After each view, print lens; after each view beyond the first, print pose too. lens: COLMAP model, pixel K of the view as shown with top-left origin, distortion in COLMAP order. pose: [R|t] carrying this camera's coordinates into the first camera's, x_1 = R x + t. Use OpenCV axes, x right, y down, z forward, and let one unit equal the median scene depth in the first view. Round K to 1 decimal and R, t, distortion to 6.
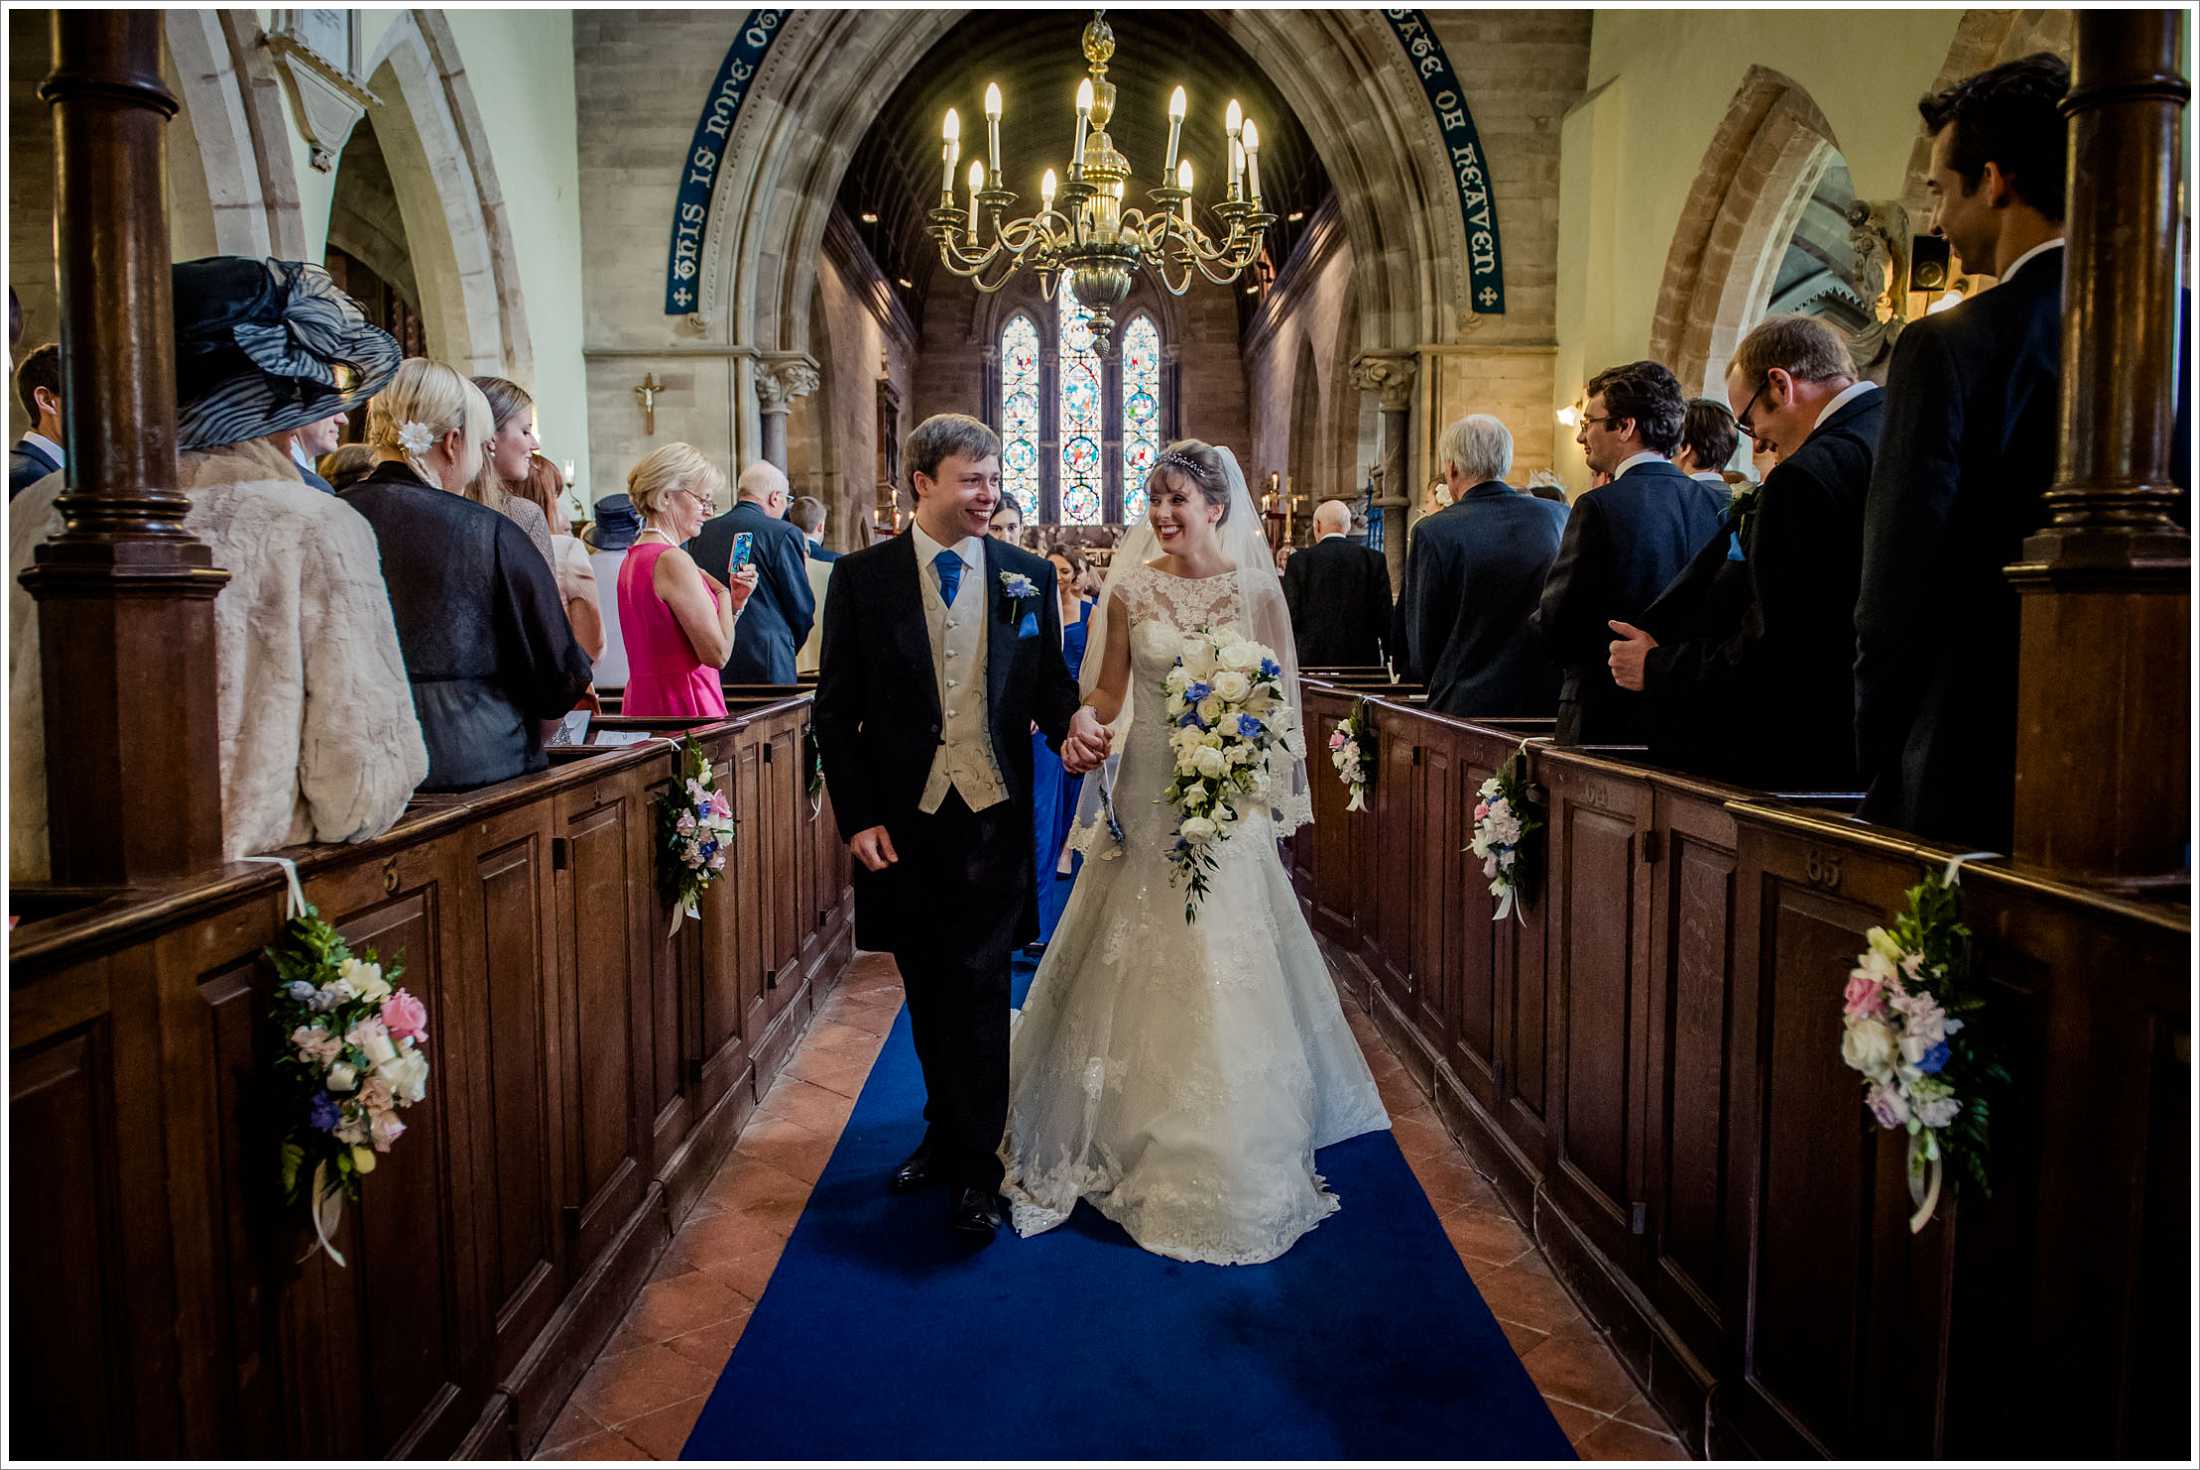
lens RADIAL K [[1626.0, 0, 1100.0], [0, 1626.0, 735.0], [0, 0, 1]] dist [-0.047257, -0.009602]
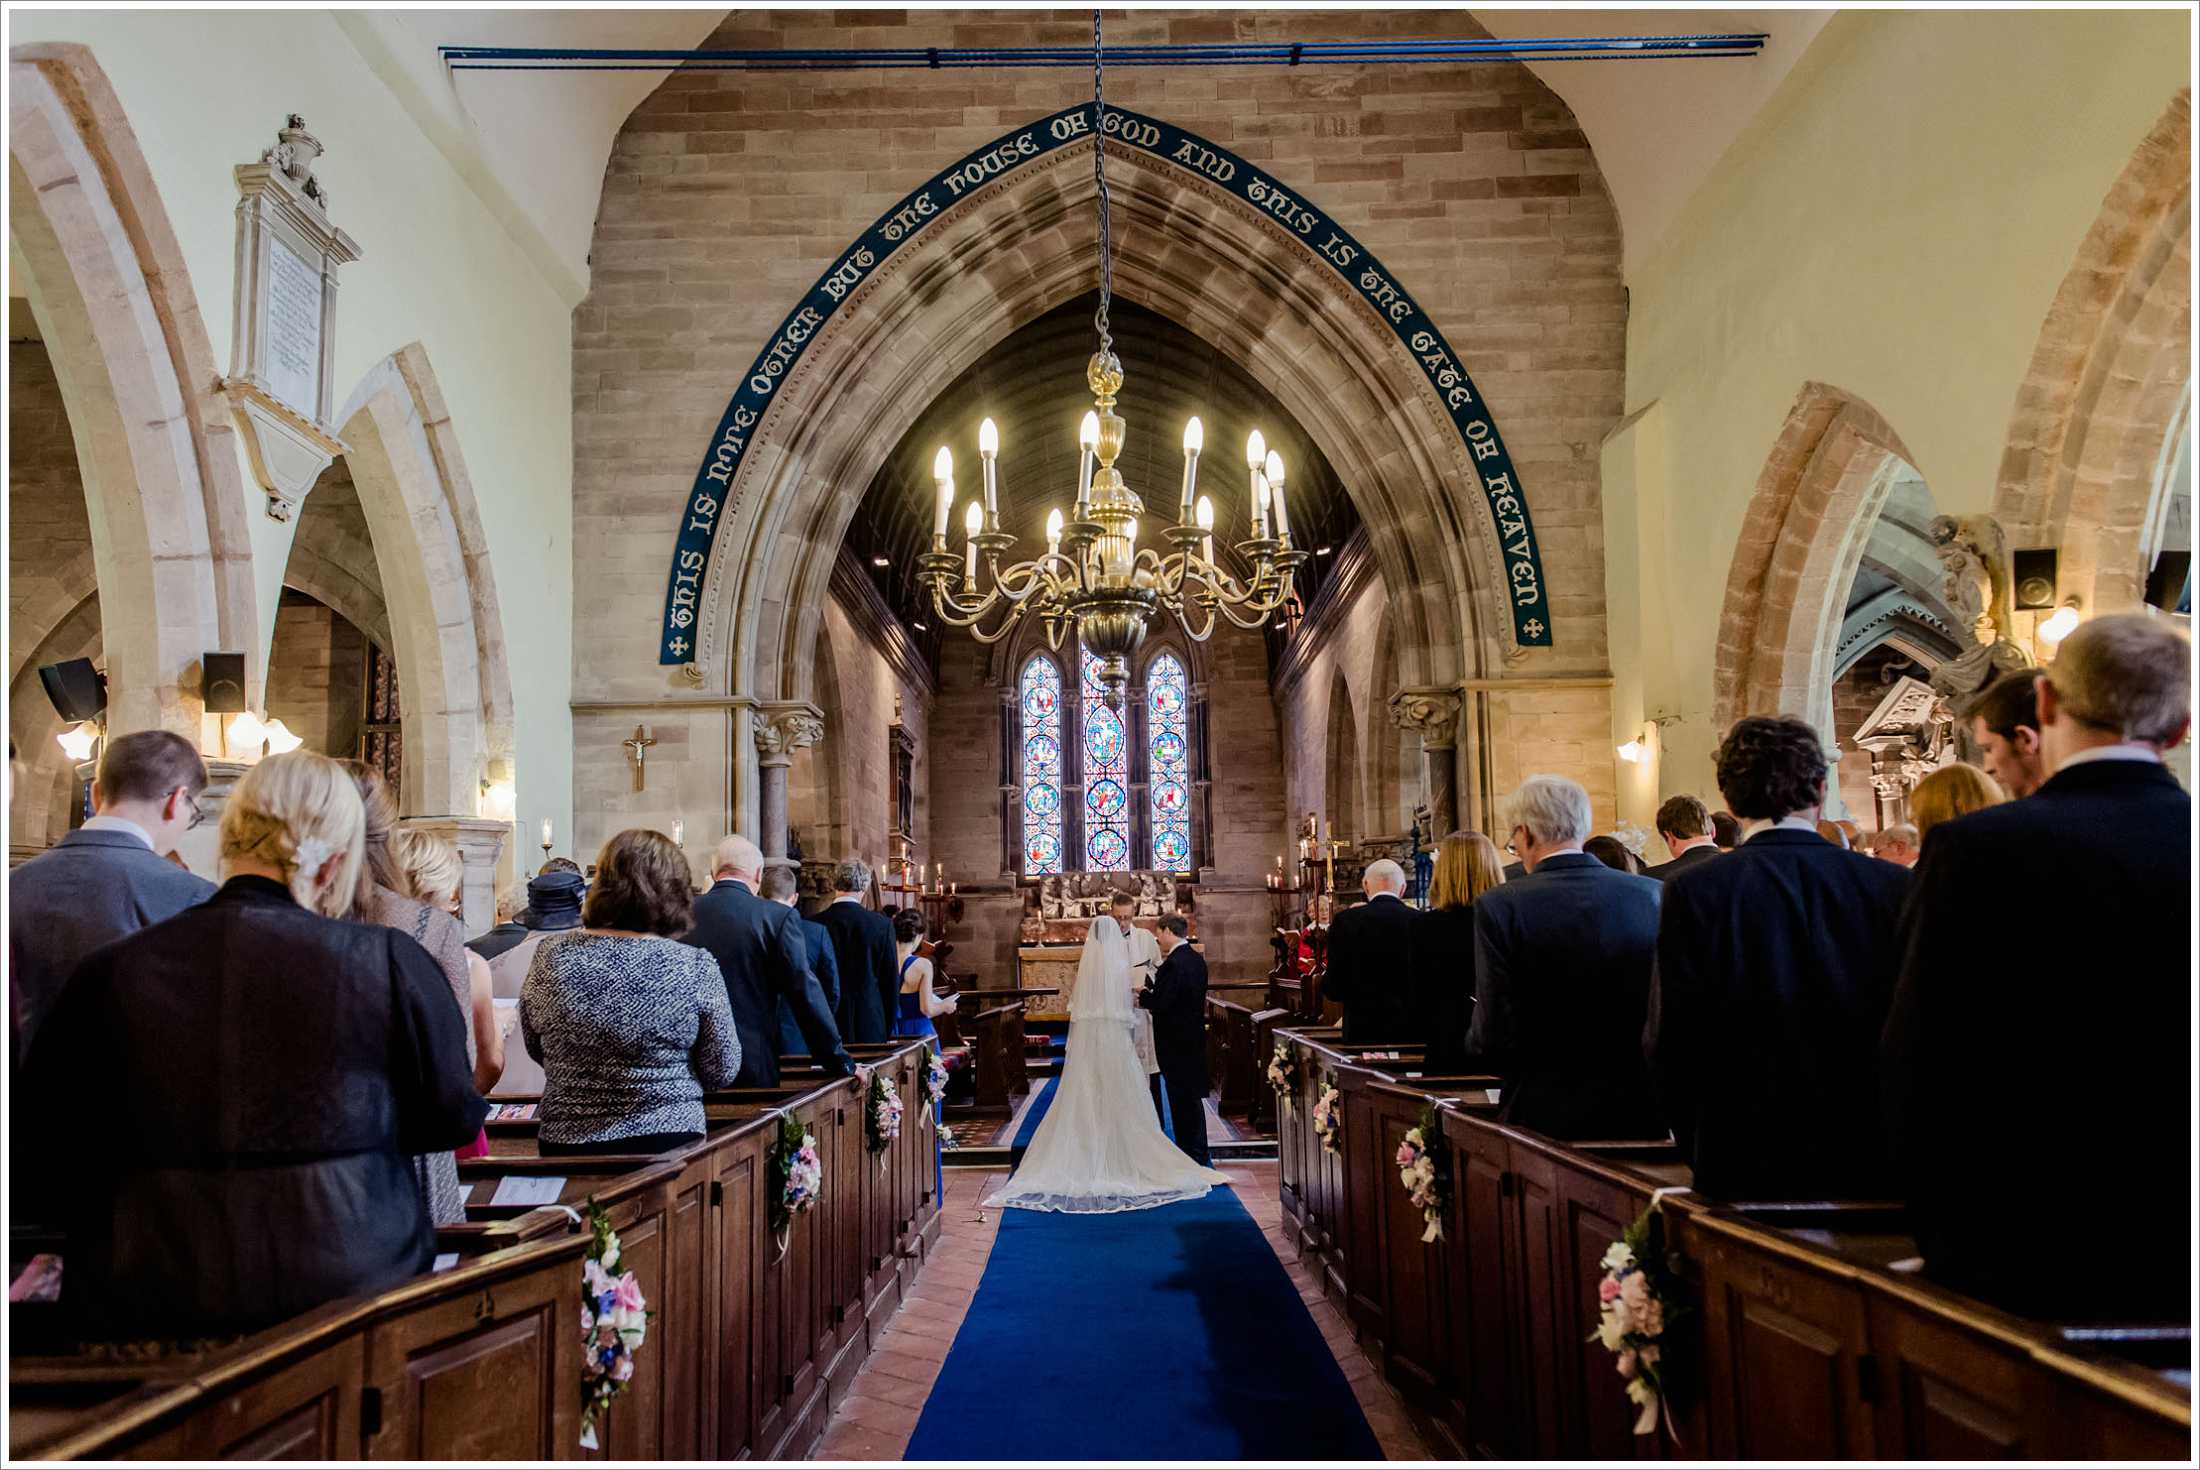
lens RADIAL K [[2009.2, 0, 1072.6], [0, 2009.2, 742.8], [0, 0, 1]] dist [0.009147, 0.008552]
pose [[0.999677, -0.019805, -0.015945, -0.010204], [0.015846, 0.975718, -0.218457, 0.044655], [0.019884, 0.218134, 0.975716, -0.131053]]
